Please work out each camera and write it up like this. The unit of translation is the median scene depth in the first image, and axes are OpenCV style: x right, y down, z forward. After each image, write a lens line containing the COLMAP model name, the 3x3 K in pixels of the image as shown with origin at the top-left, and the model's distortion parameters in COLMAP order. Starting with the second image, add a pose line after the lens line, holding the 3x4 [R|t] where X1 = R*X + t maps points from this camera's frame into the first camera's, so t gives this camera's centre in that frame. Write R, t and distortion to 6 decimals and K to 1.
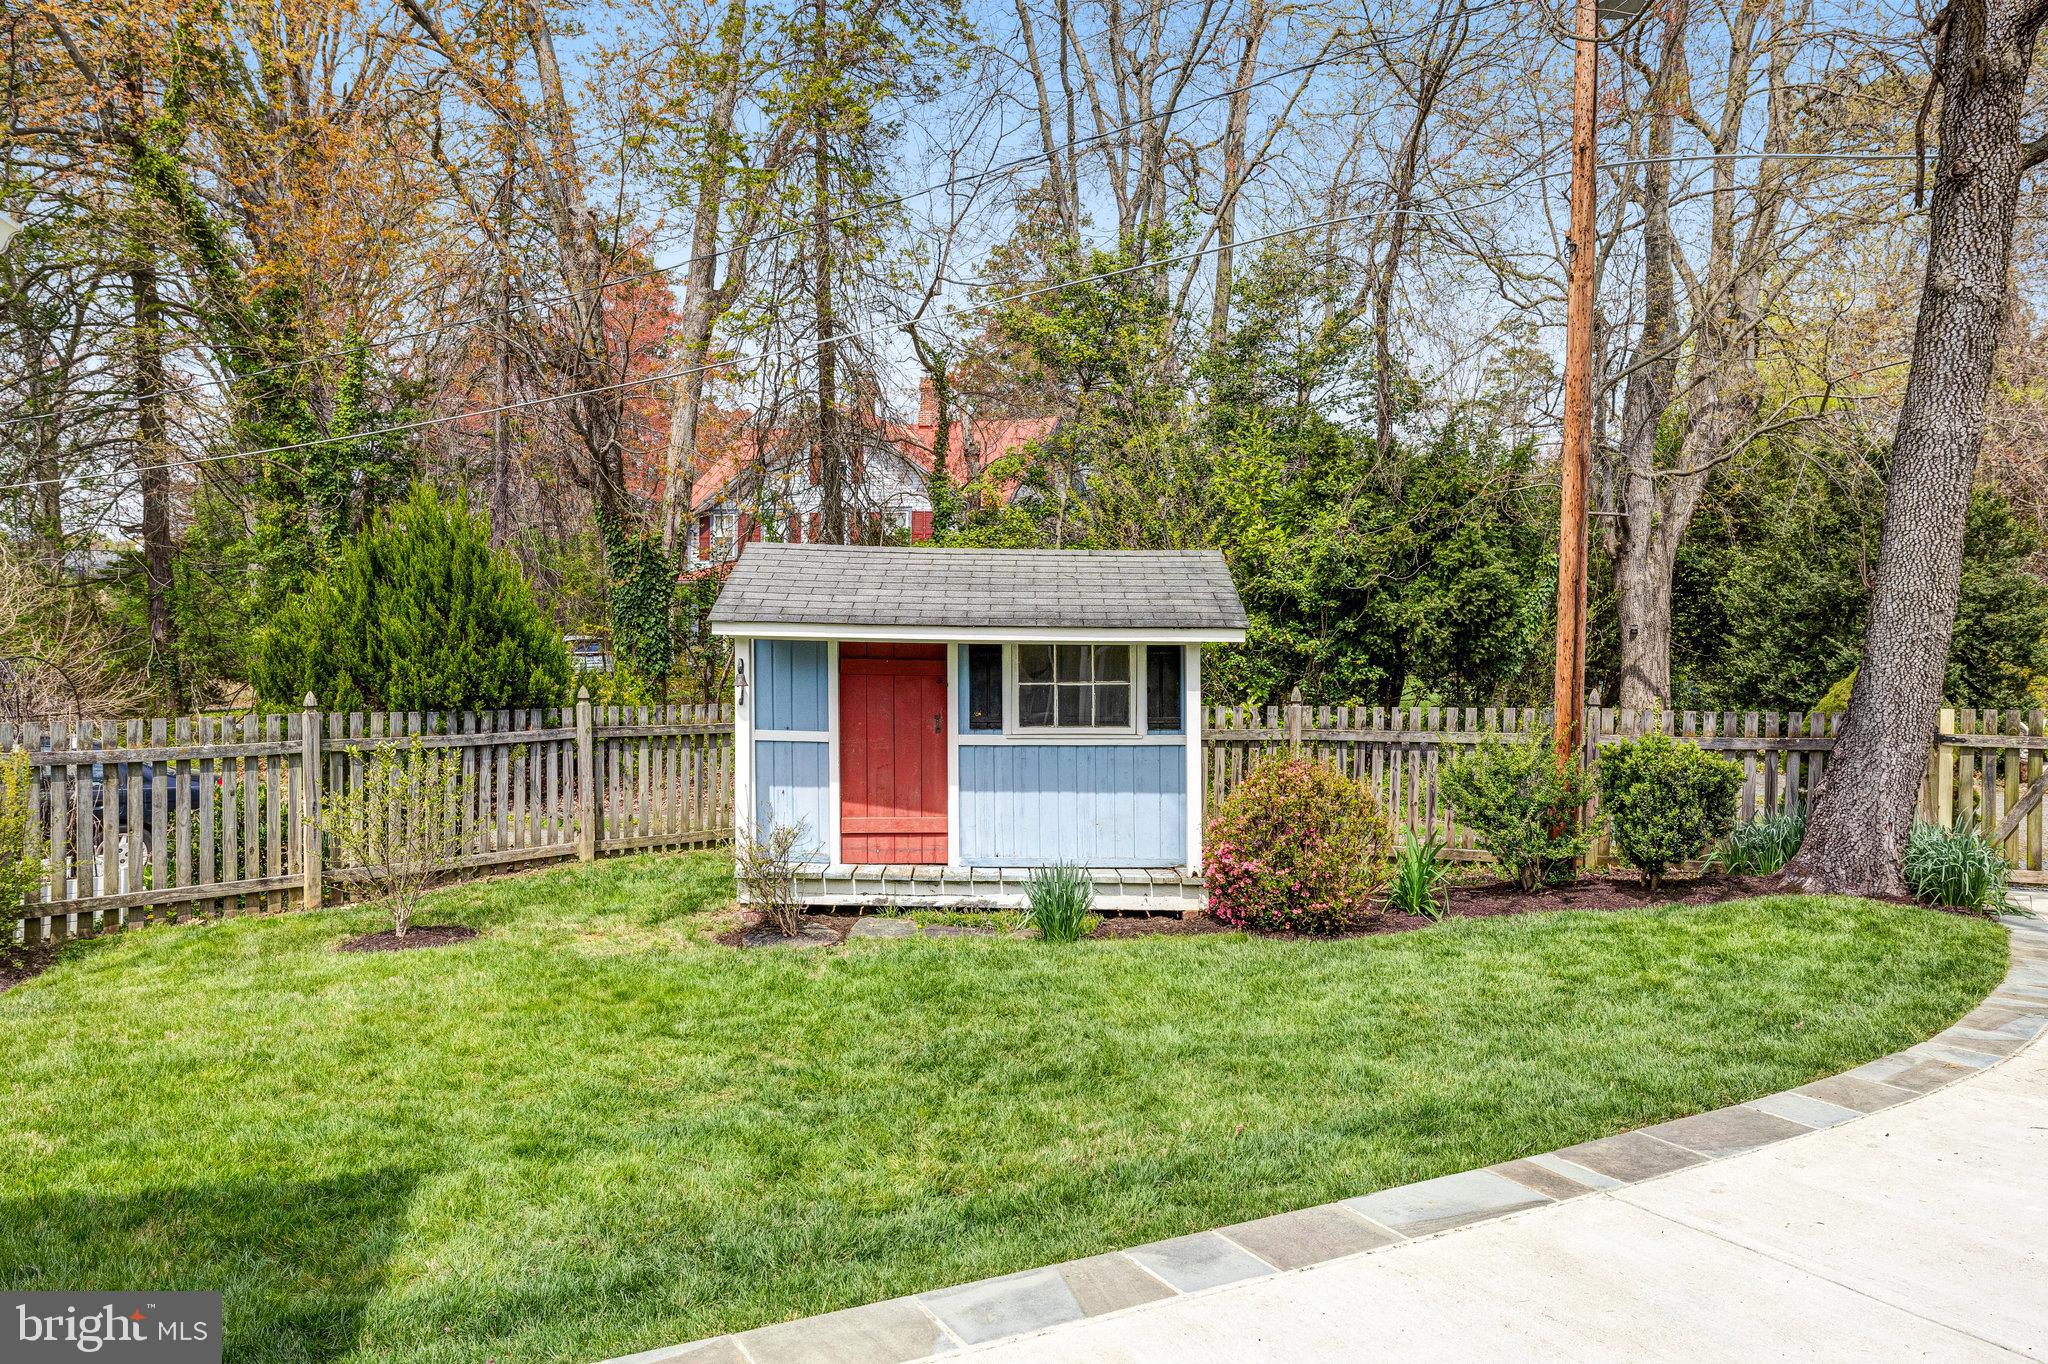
lens RADIAL K [[1361.9, 0, 1019.3], [0, 1361.9, 663.2], [0, 0, 1]] dist [0.005442, -0.000222]
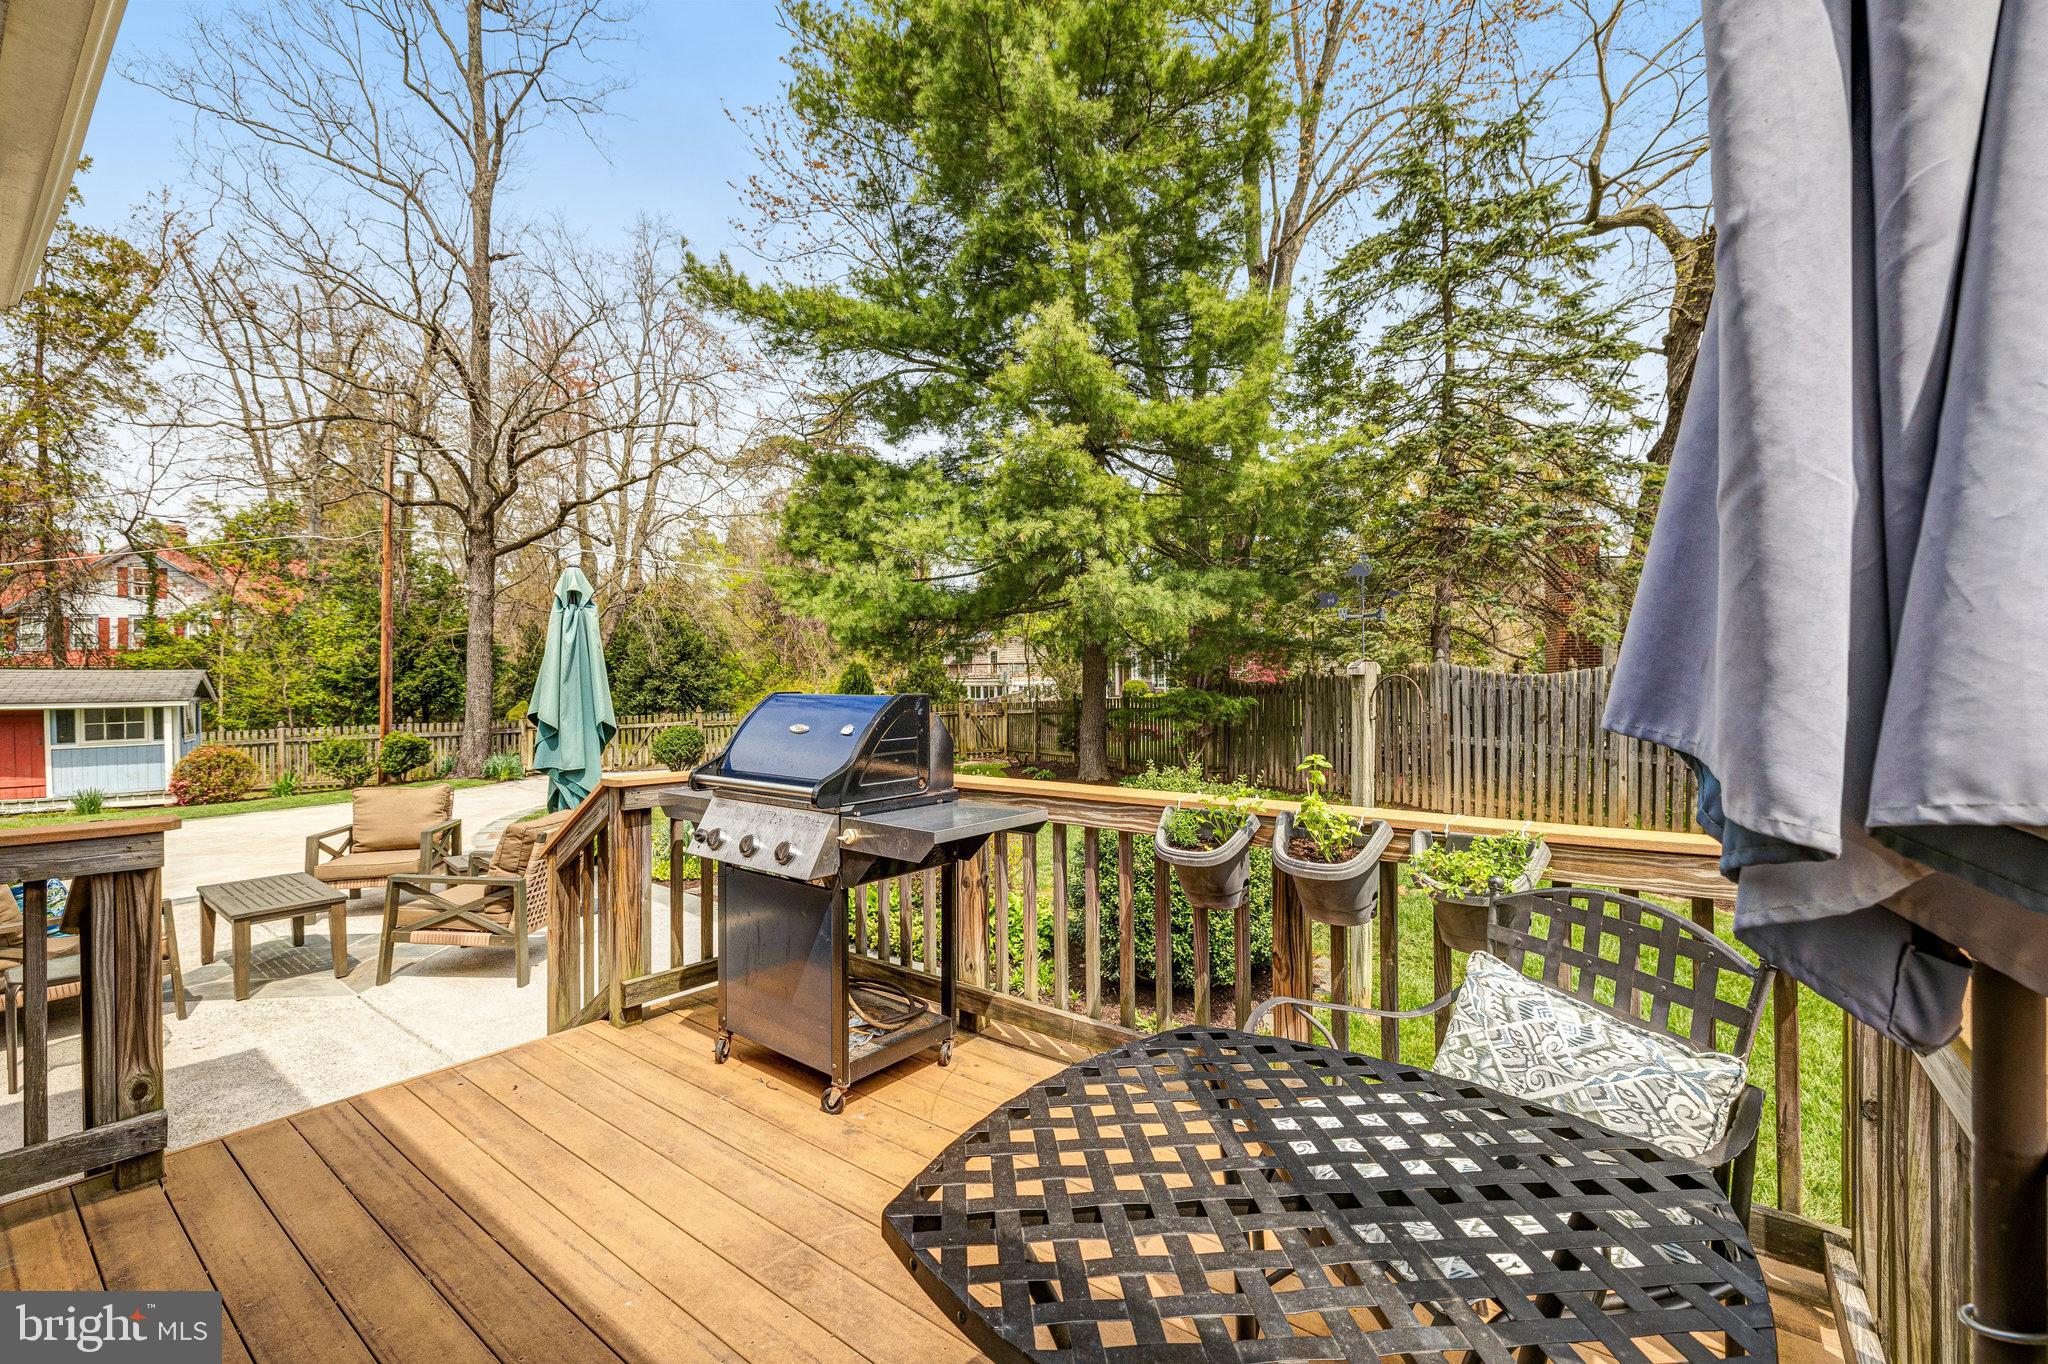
lens RADIAL K [[889.2, 0, 1040.4], [0, 889.2, 690.0], [0, 0, 1]] dist [0.009543, -0.001692]
pose [[0.831873, -0.026408, 0.554337, 0.524078], [0.035674, 0.999346, -0.005927, 0.023407], [-0.553818, 0.024706, 0.832271, -1.311559]]
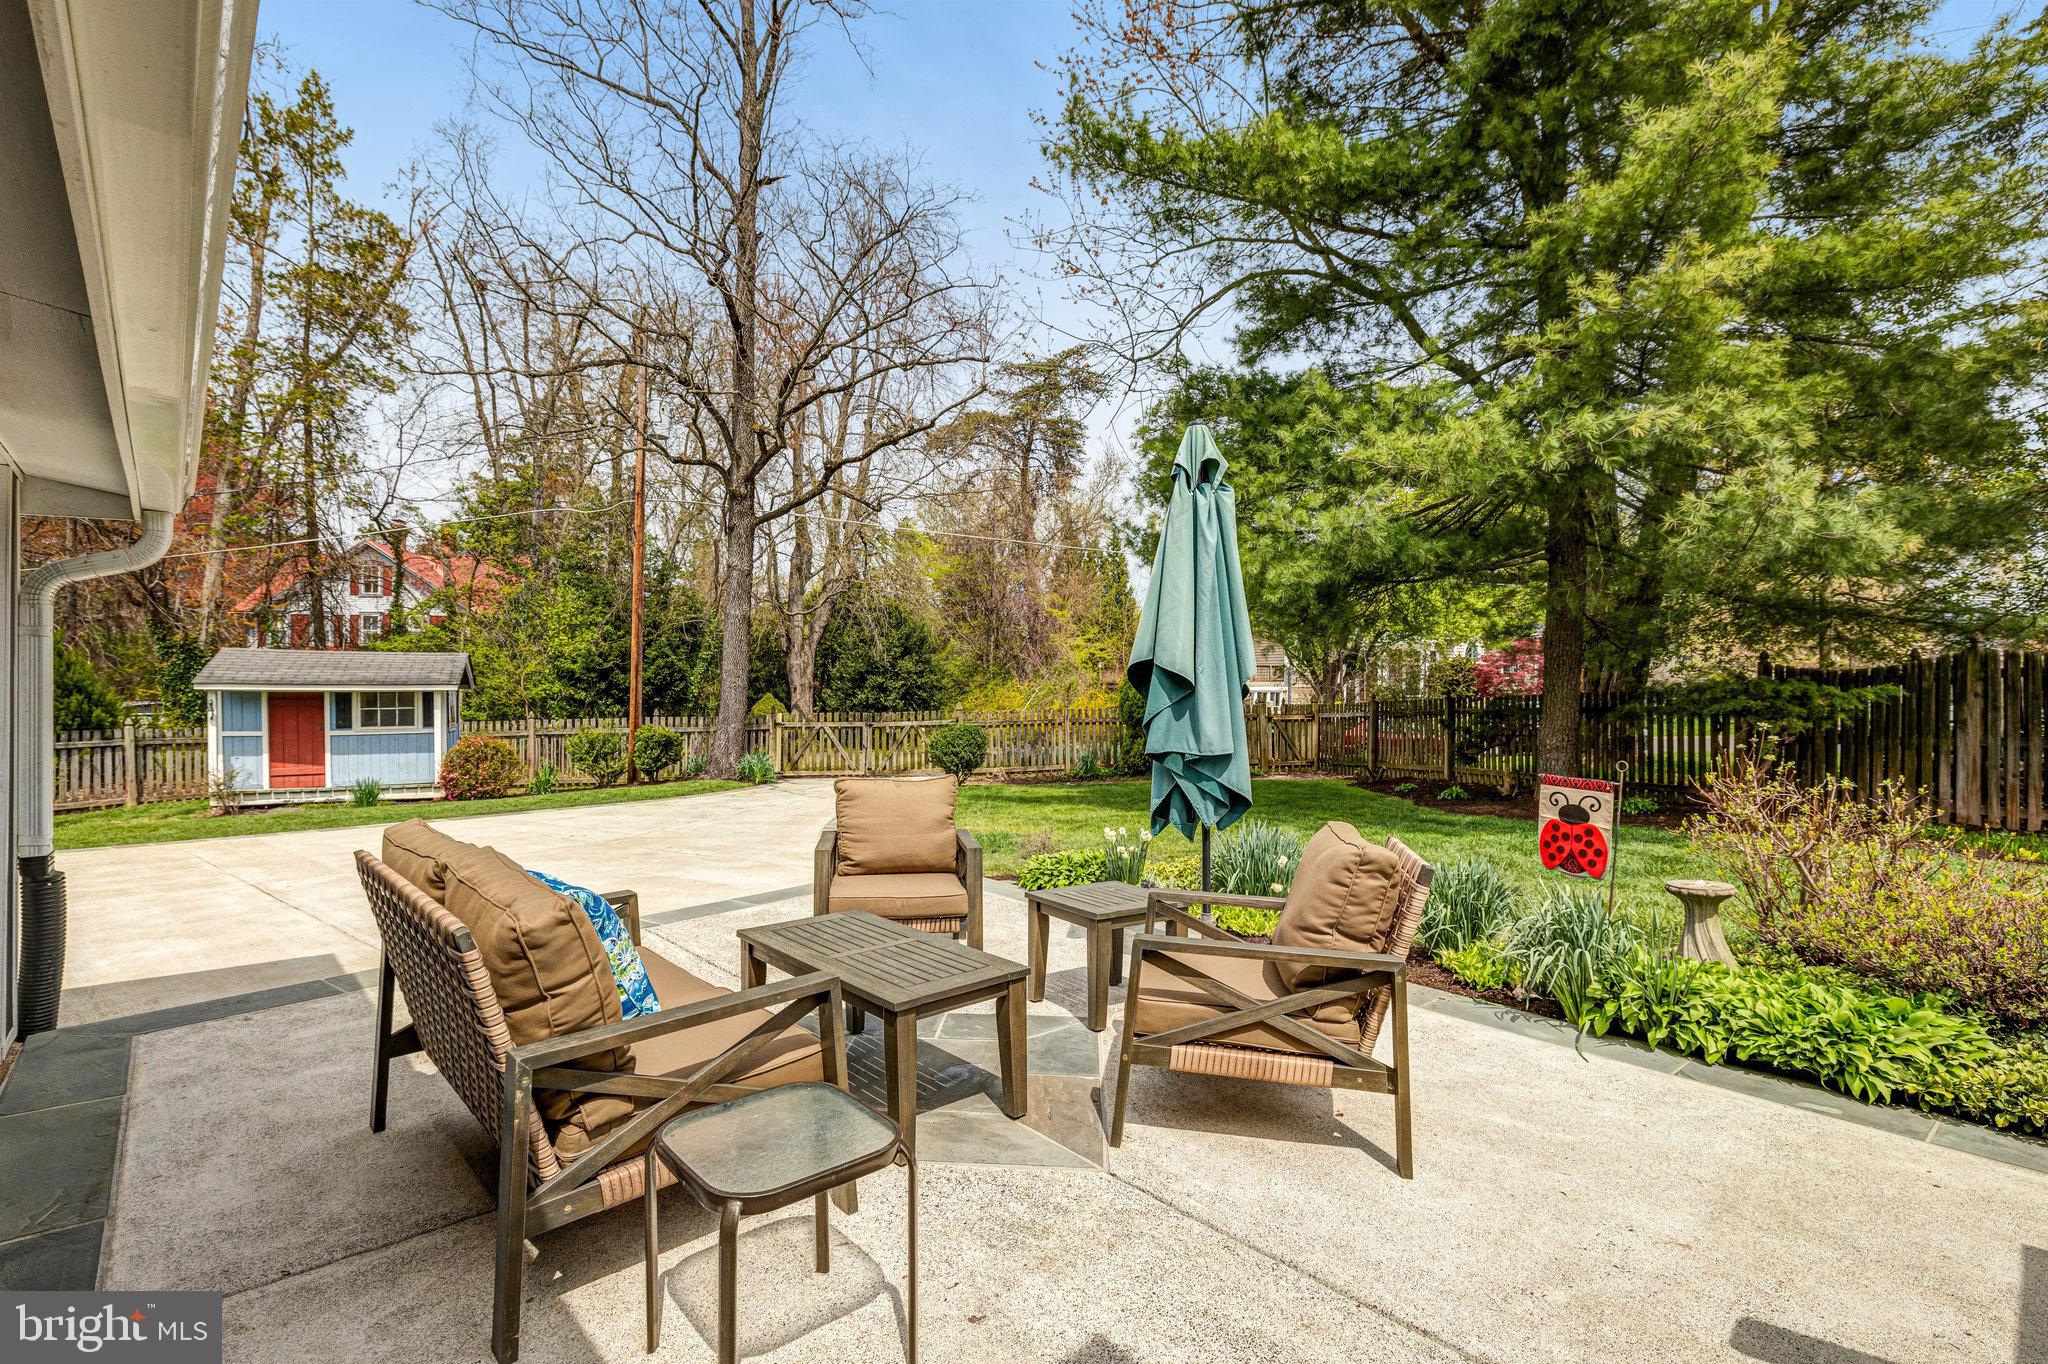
lens RADIAL K [[959.4, 0, 1017.8], [0, 959.4, 701.5], [0, 0, 1]] dist [0.003557, 0.001154]
pose [[0.915482, -0.015041, 0.402078, 0.349504], [0.022064, 0.999674, -0.012840, 0.045647], [-0.401754, 0.020626, 0.915516, -0.929185]]
